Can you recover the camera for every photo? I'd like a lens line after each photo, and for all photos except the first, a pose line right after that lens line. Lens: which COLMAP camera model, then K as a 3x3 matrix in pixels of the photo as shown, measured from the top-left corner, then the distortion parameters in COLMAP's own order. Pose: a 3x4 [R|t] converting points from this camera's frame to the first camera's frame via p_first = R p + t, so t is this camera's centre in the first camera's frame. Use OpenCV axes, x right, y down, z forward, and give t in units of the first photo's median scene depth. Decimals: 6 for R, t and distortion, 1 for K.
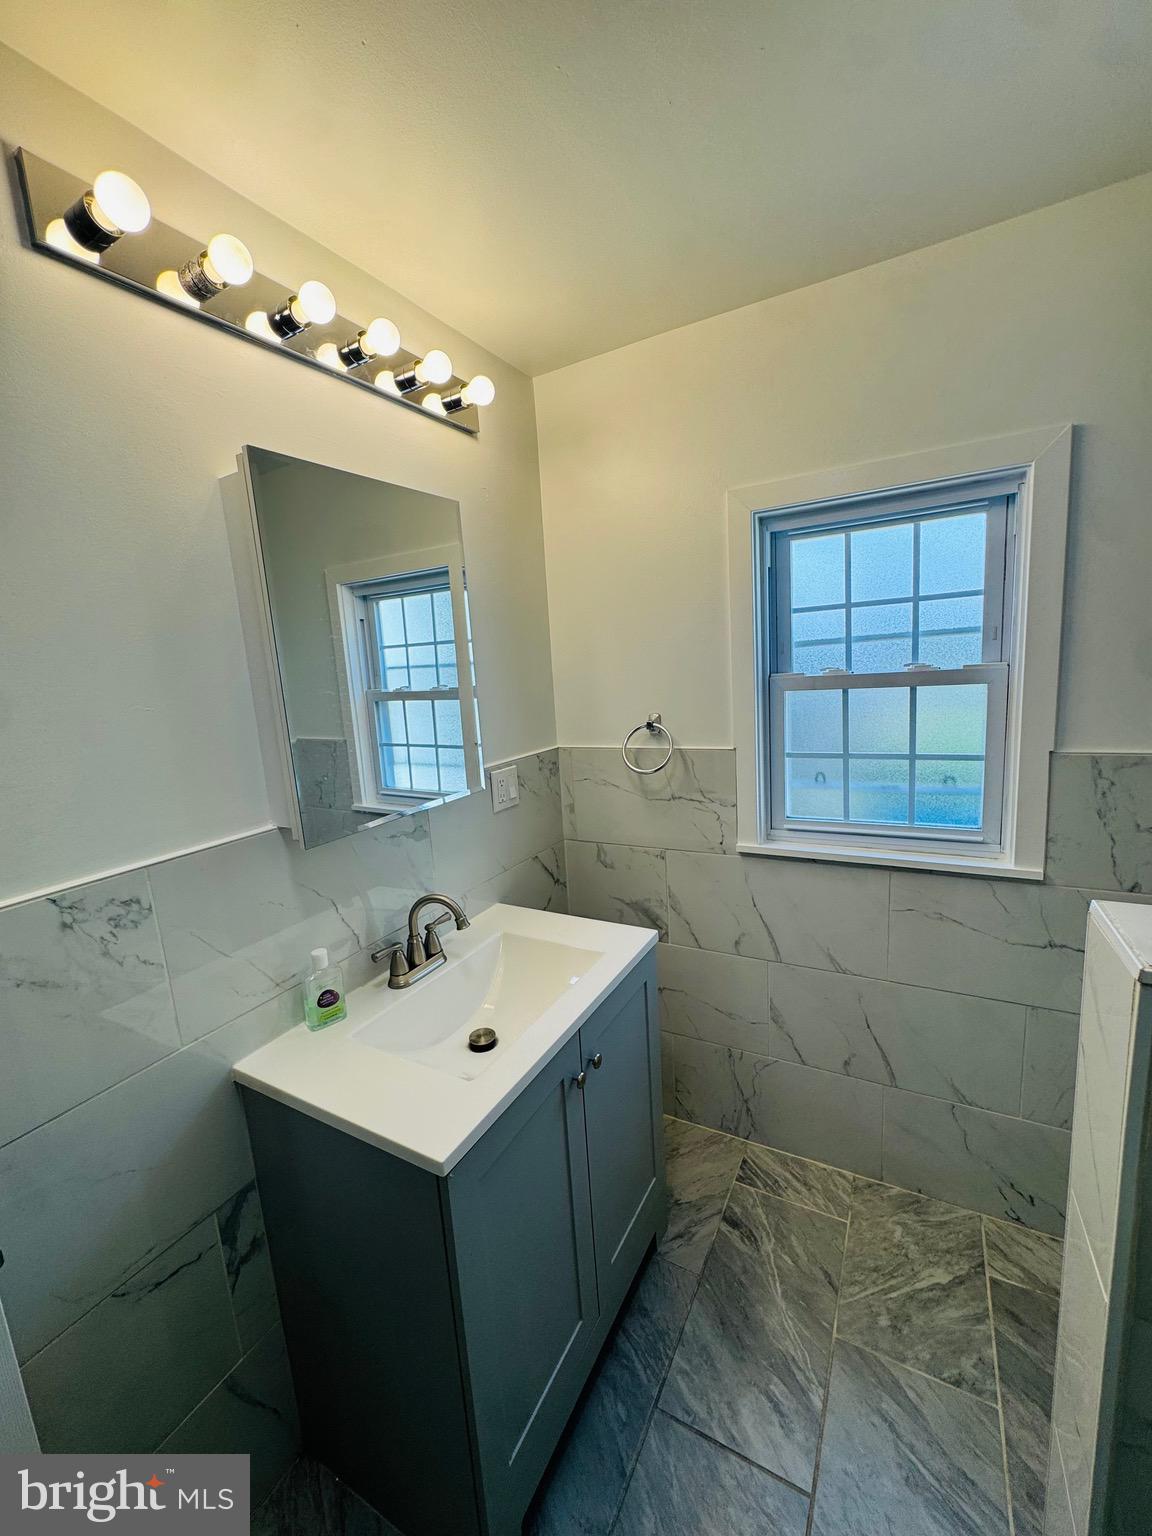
lens RADIAL K [[613.4, 0, 577.3], [0, 613.4, 767.8], [0, 0, 1]] dist [-0.006353, 0.001011]
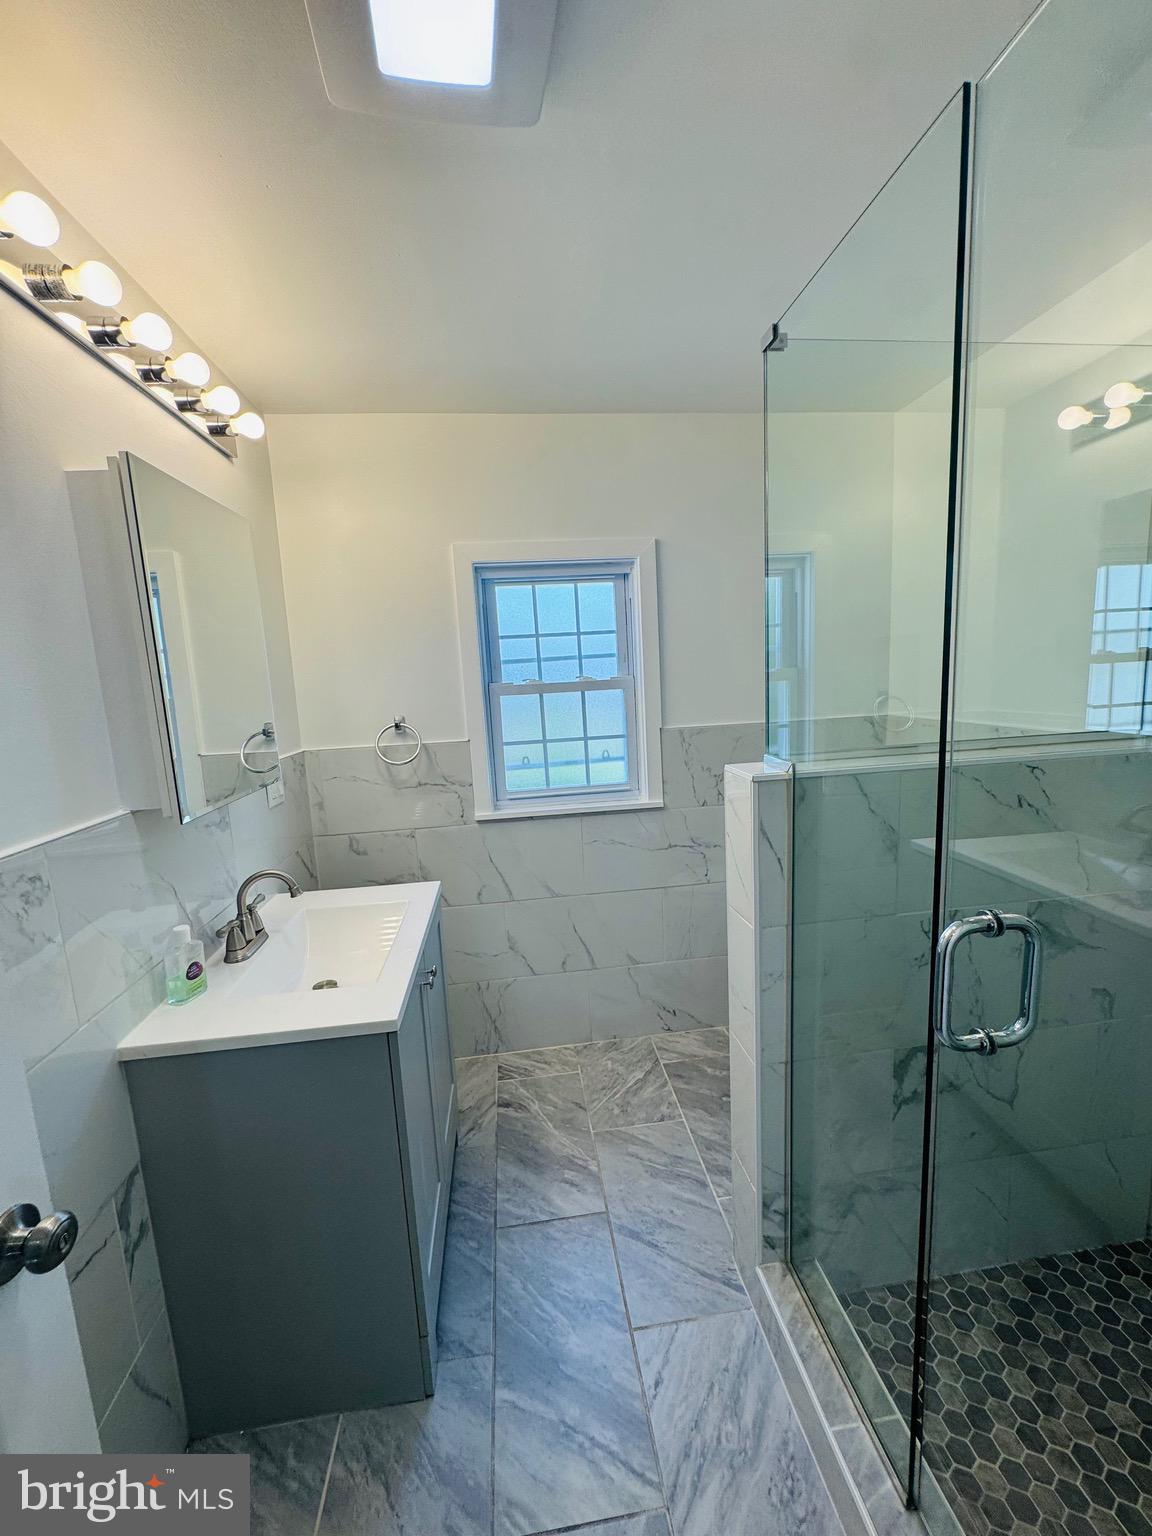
lens RADIAL K [[613.4, 0, 577.3], [0, 613.4, 767.8], [0, 0, 1]] dist [-0.006353, 0.001011]
pose [[0.810540, -0.063940, 0.582183, -0.364504], [0.096171, 0.995061, -0.024608, 0.093255], [-0.577734, 0.075935, 0.812685, -0.208167]]
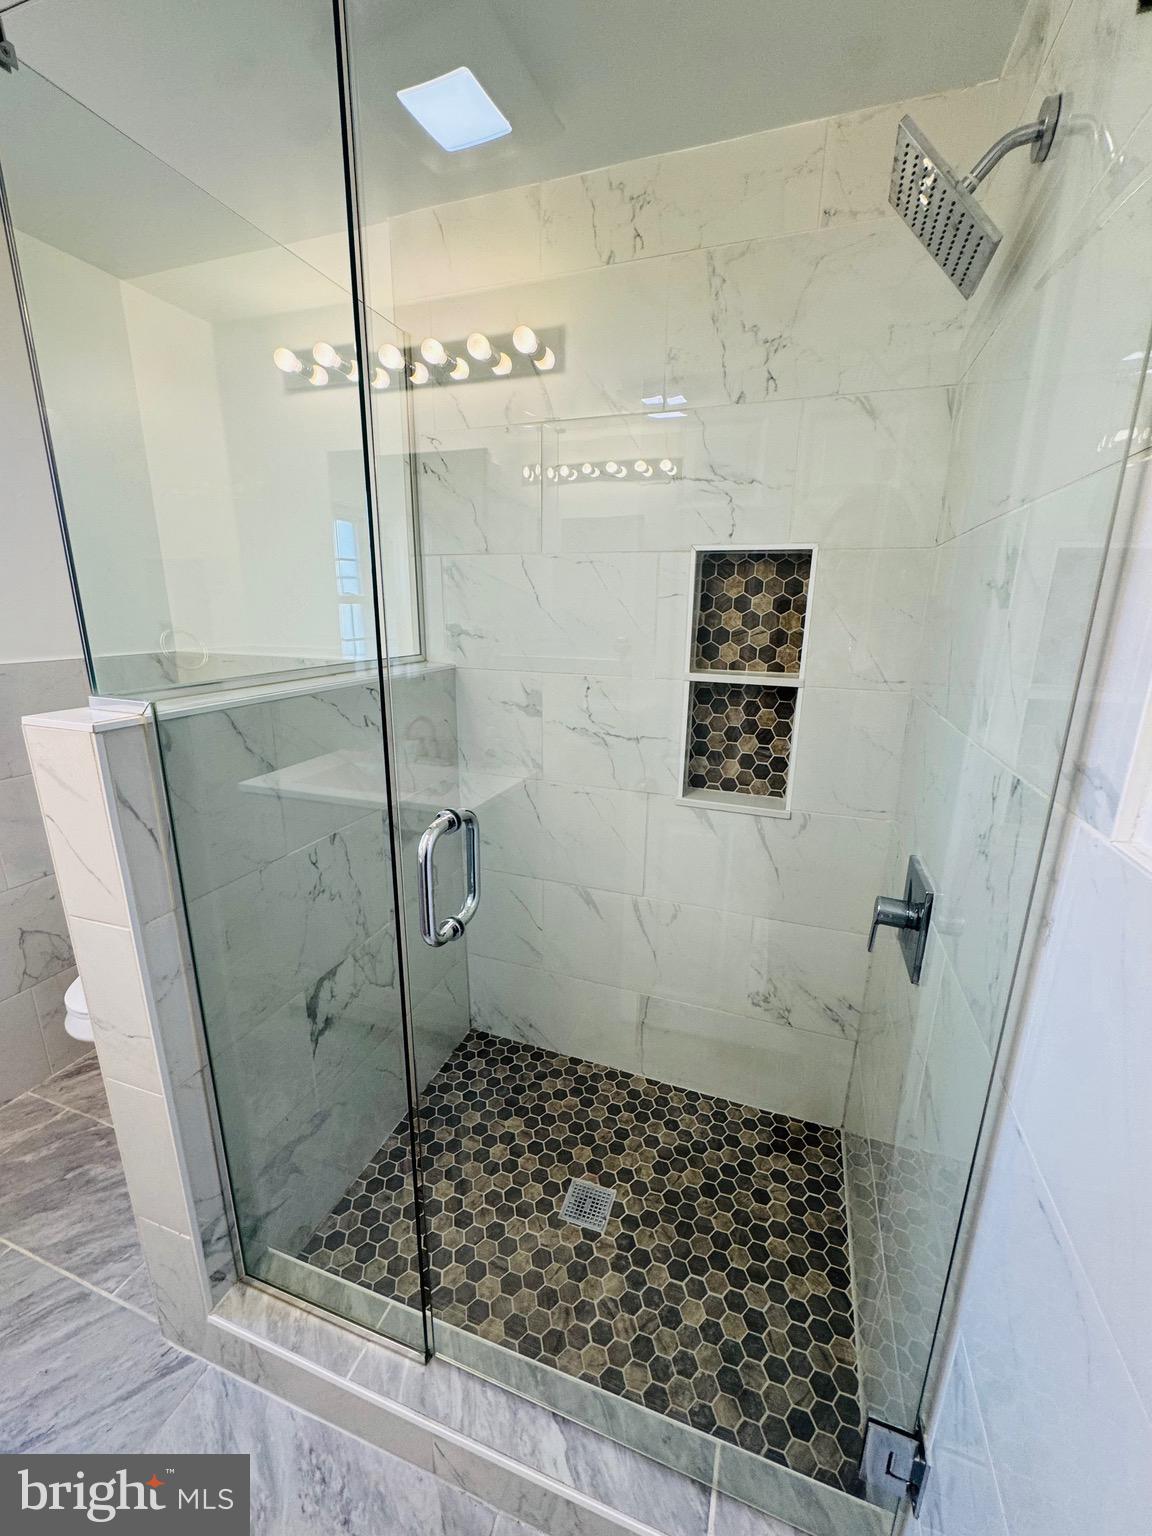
lens RADIAL K [[614.5, 0, 576.0], [0, 614.5, 768.0], [0, 0, 1]] dist [-0.002062, -0.000004]
pose [[-0.174038, -0.191031, 0.966032, -0.346328], [0.163935, 0.961693, 0.219707, 0.092852], [-0.970997, 0.196604, -0.136055, -0.035012]]
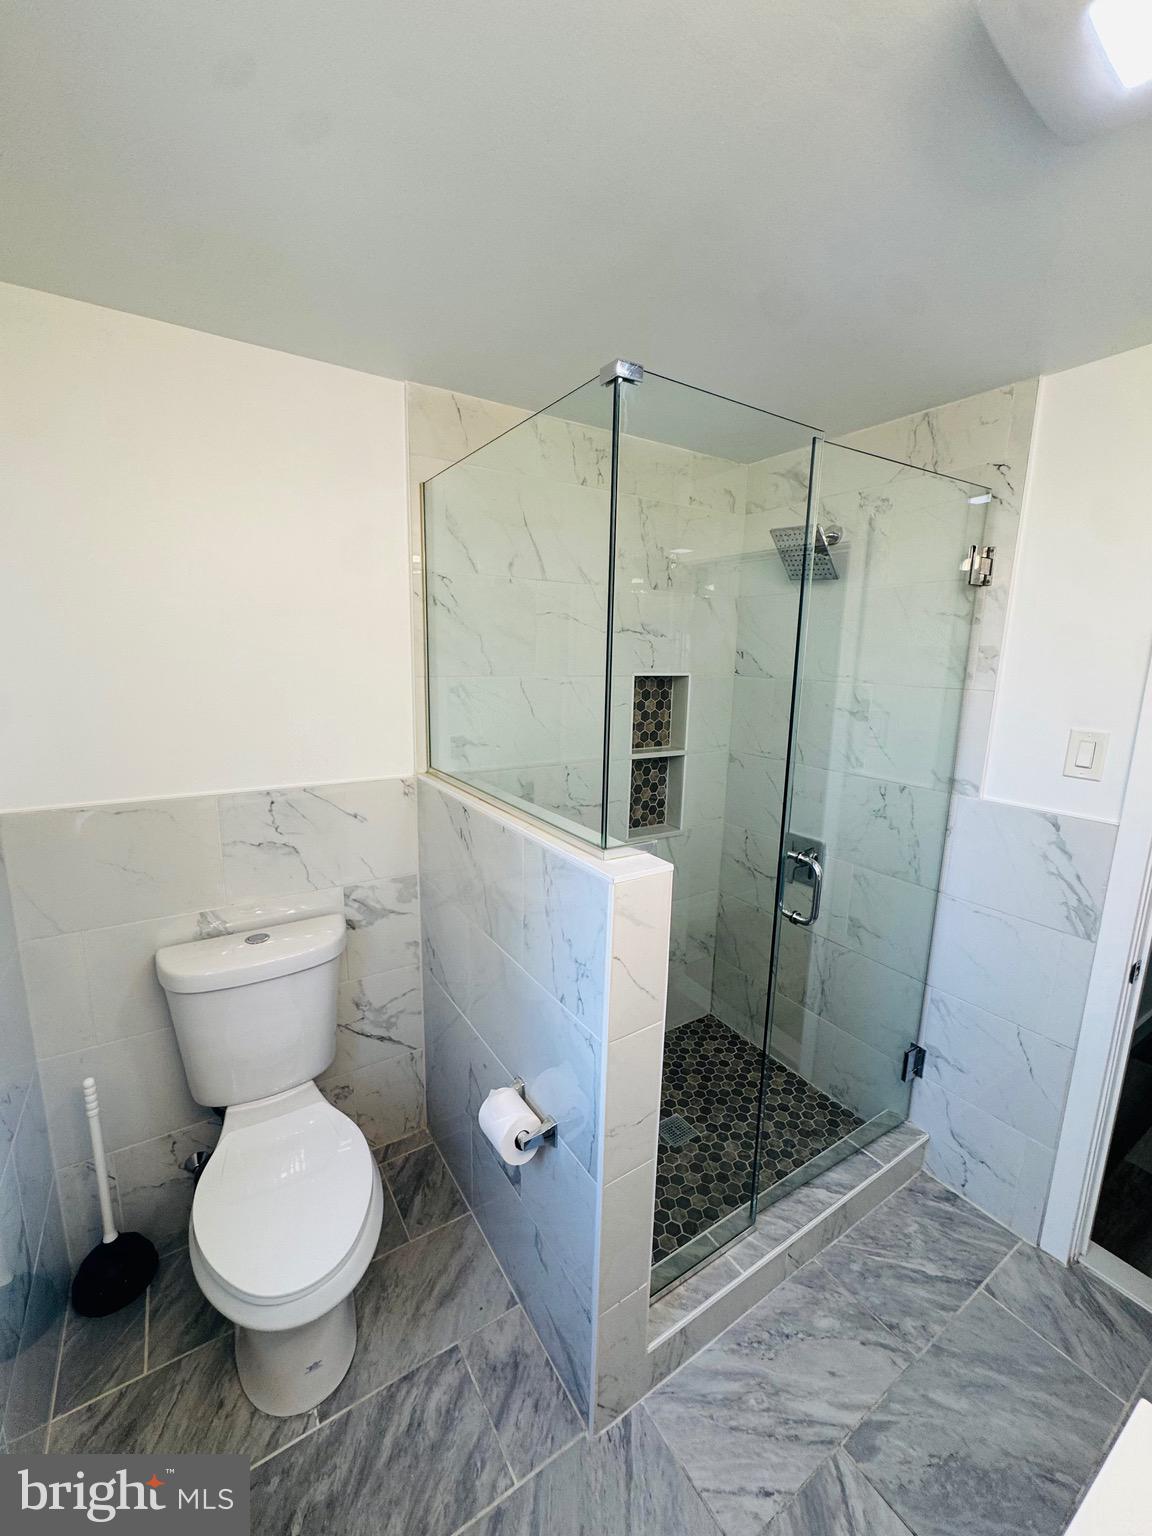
lens RADIAL K [[614.9, 0, 576.6], [0, 614.9, 771.5], [0, 0, 1]] dist [-0.002307, 0.000154]
pose [[-0.881572, -0.042817, 0.470105, 0.049037], [0.116048, 0.945658, 0.303750, -0.248724], [-0.457564, 0.322332, -0.828696, 0.970609]]
